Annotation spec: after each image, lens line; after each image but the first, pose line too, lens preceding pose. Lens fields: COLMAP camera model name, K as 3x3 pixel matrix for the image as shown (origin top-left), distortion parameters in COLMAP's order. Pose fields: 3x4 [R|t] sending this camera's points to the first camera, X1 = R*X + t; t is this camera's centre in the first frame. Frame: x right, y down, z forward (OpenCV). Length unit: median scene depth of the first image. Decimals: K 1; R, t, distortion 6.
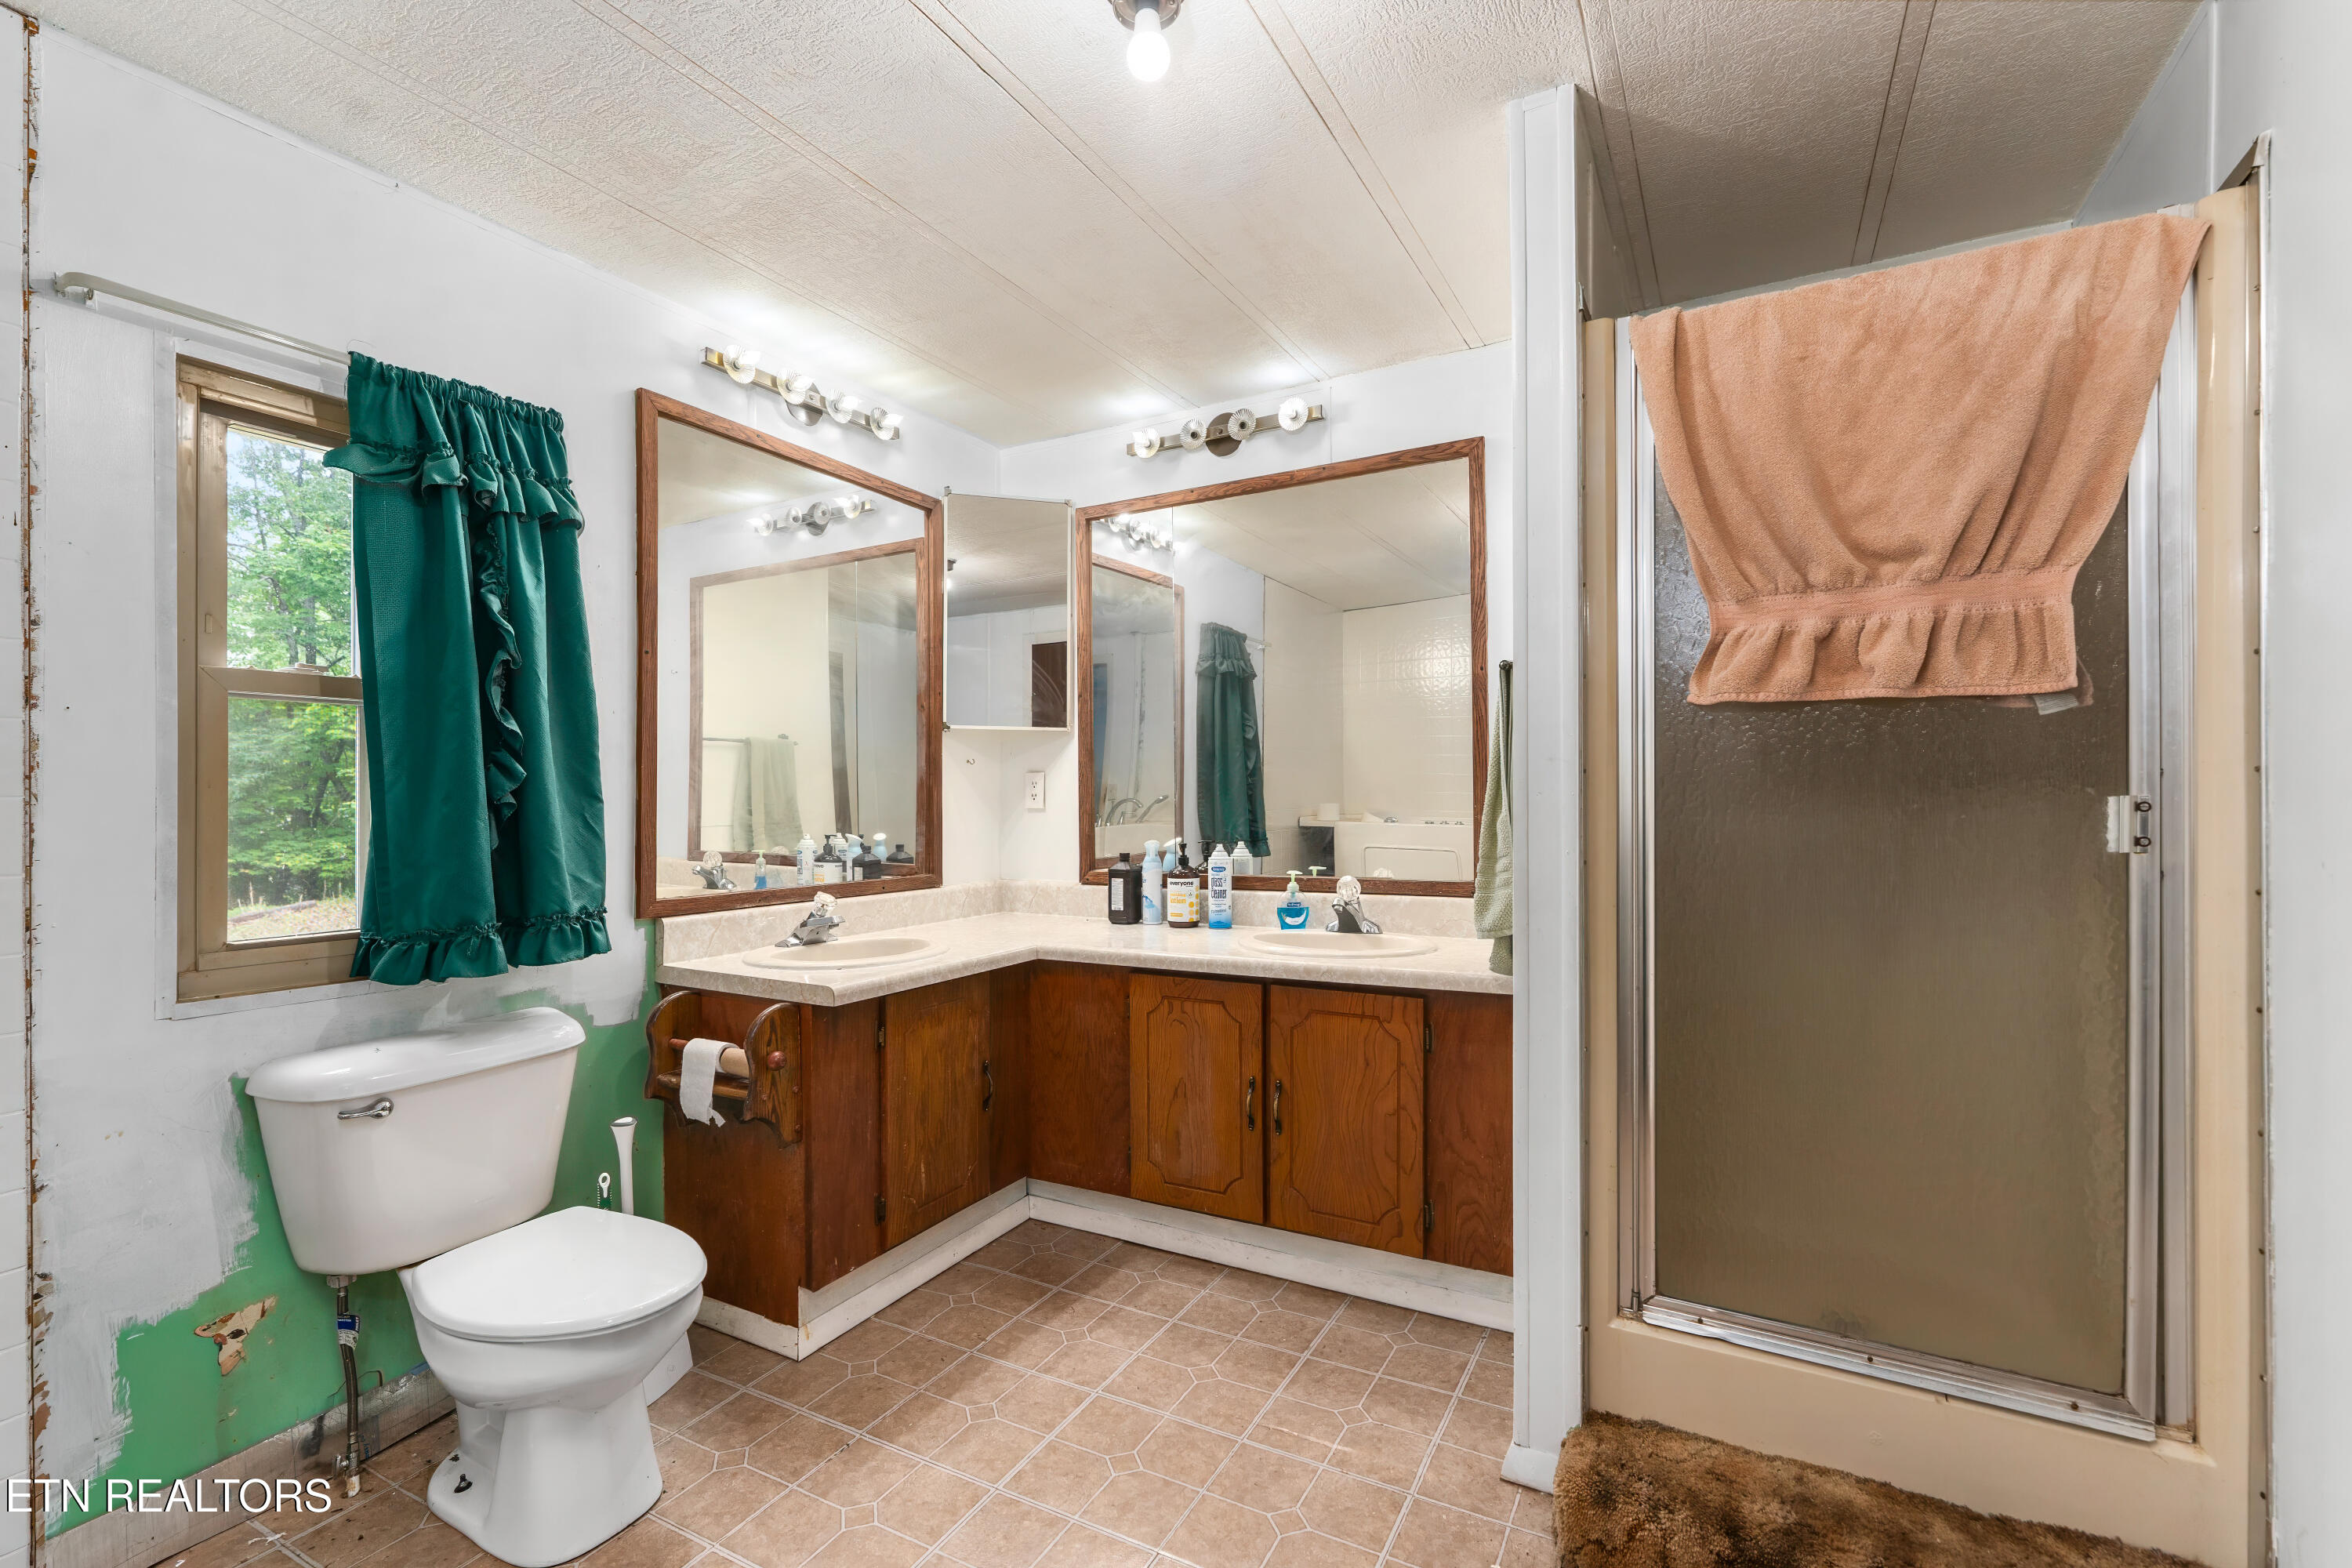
lens RADIAL K [[1017.0, 0, 1178.5], [0, 1017.0, 789.4], [0, 0, 1]] dist [-0.000776, -0.000014]
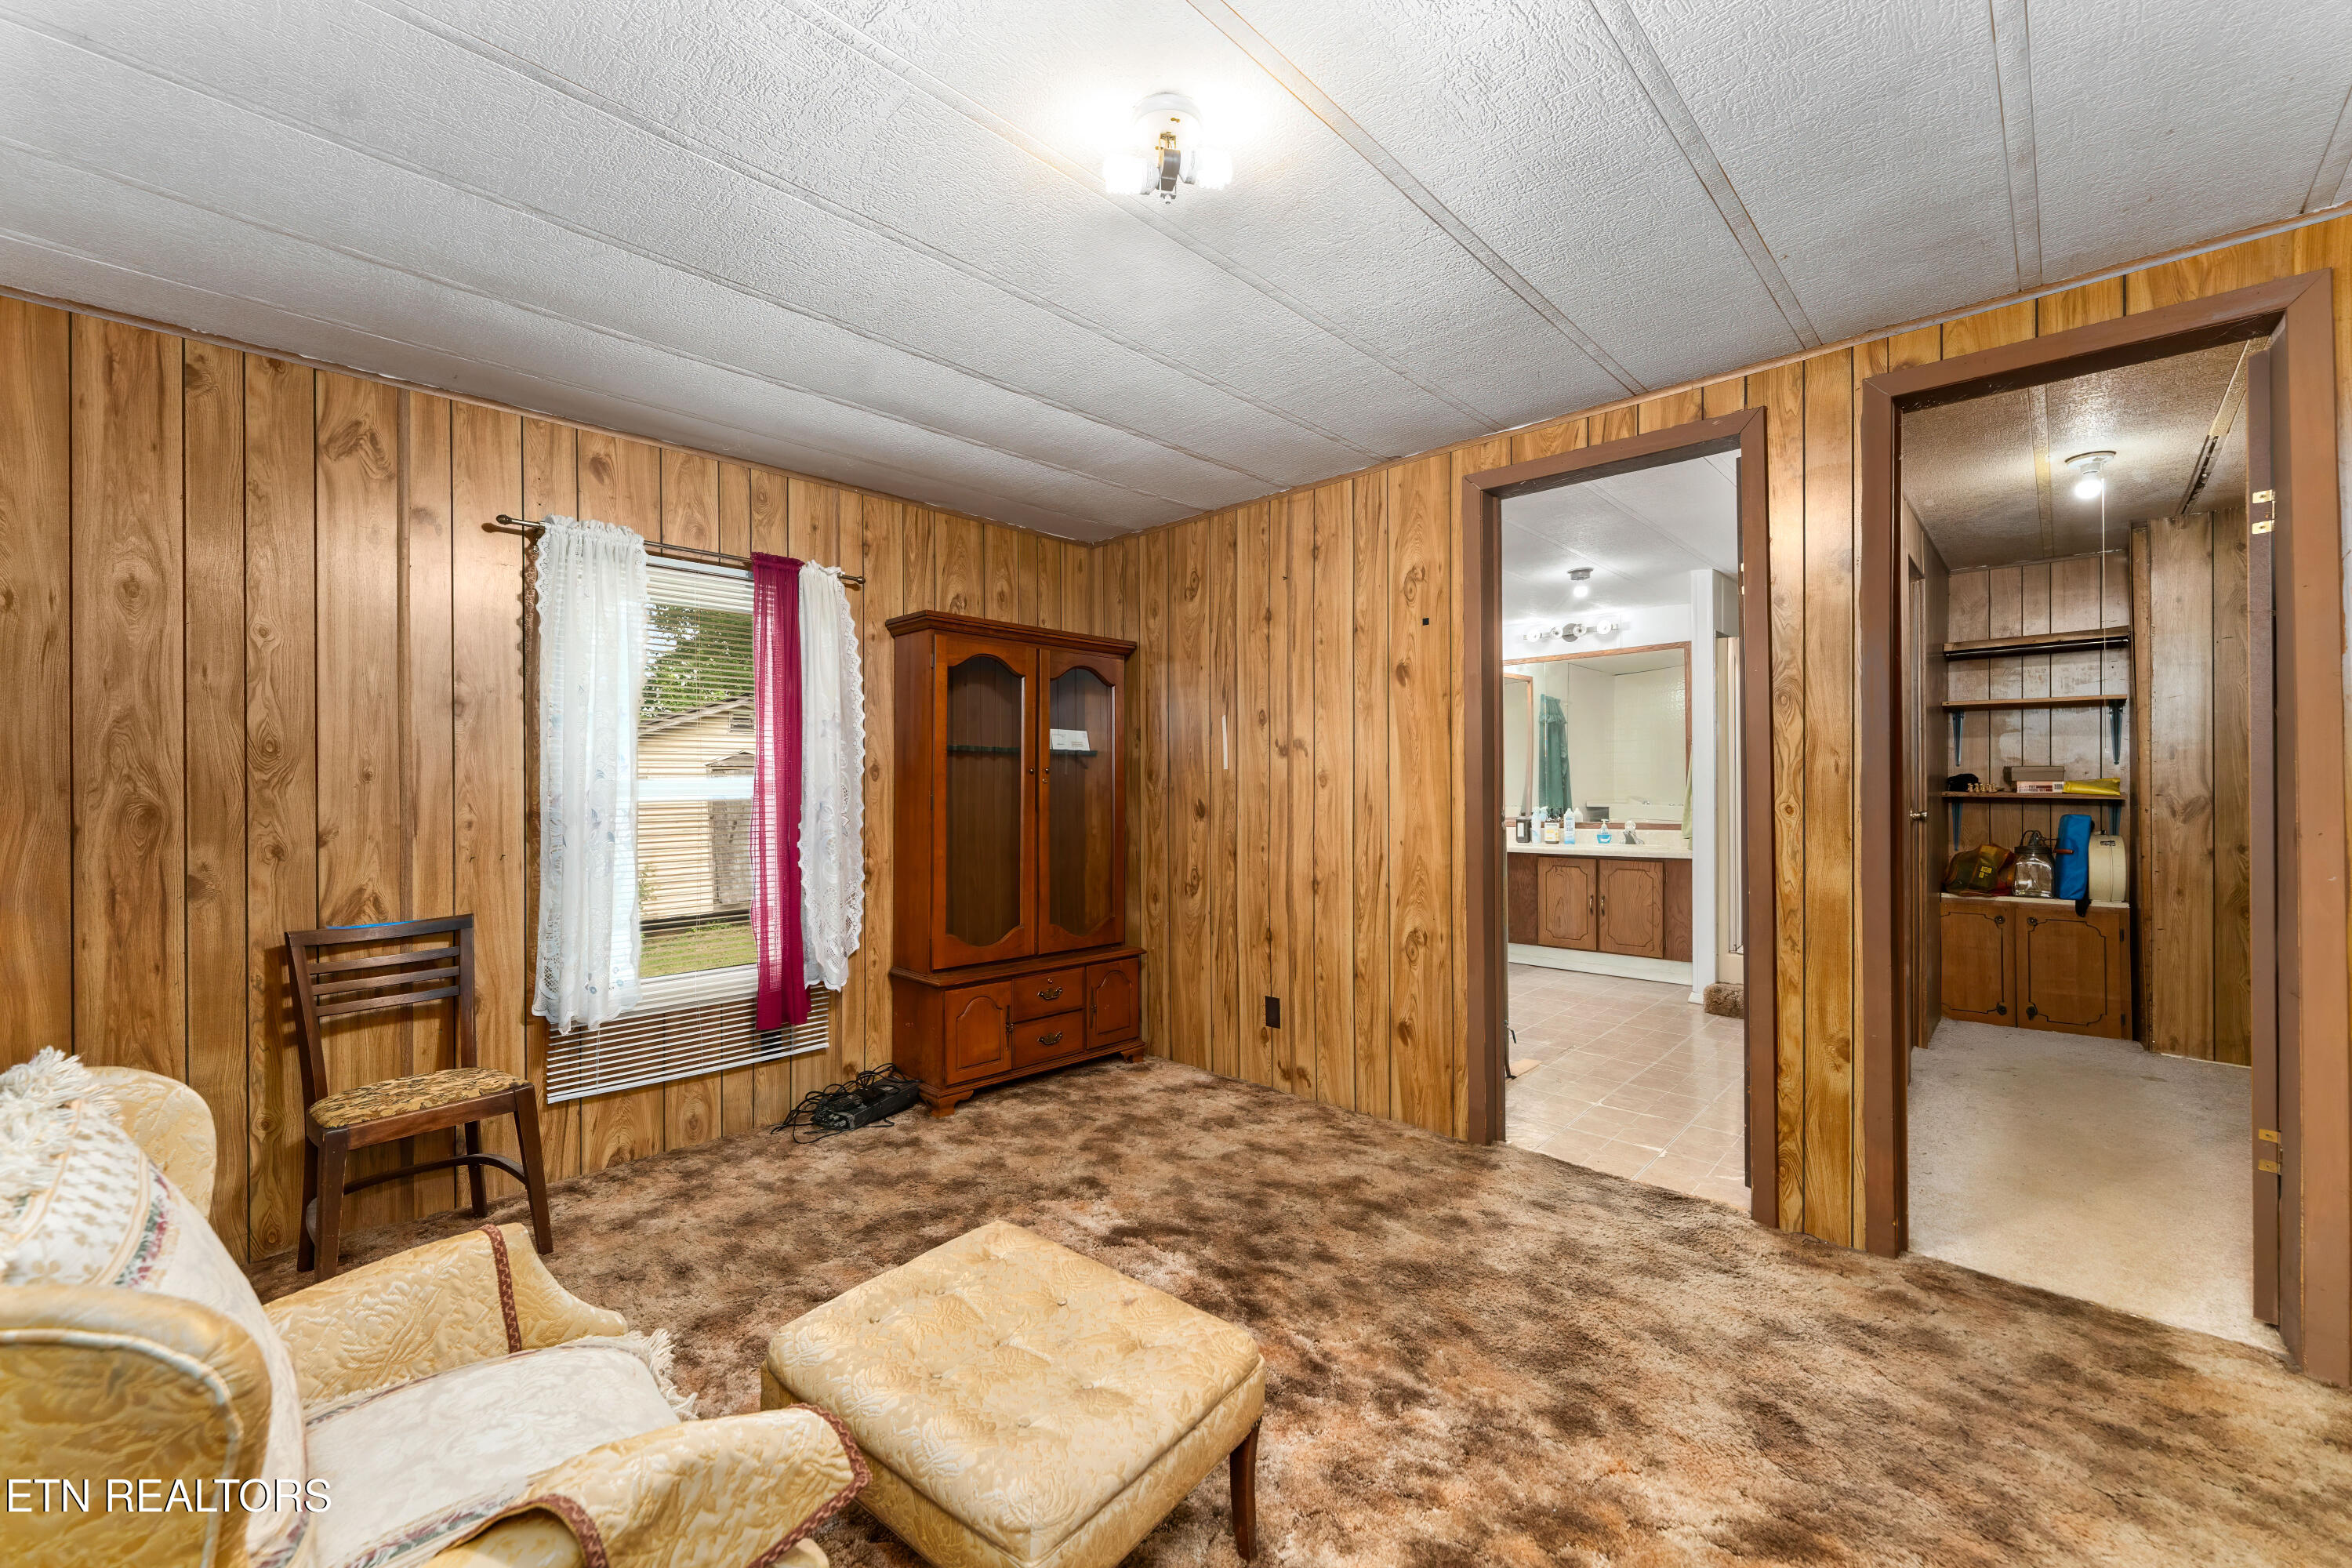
lens RADIAL K [[977.1, 0, 1168.8], [0, 977.1, 780.6], [0, 0, 1]] dist [-0.001117, -0.000069]
pose [[0.970330, 0.000891, -0.241785, -0.348850], [-0.001065, 0.999999, -0.000589, -0.009635], [0.241784, 0.000829, 0.970330, -1.580659]]
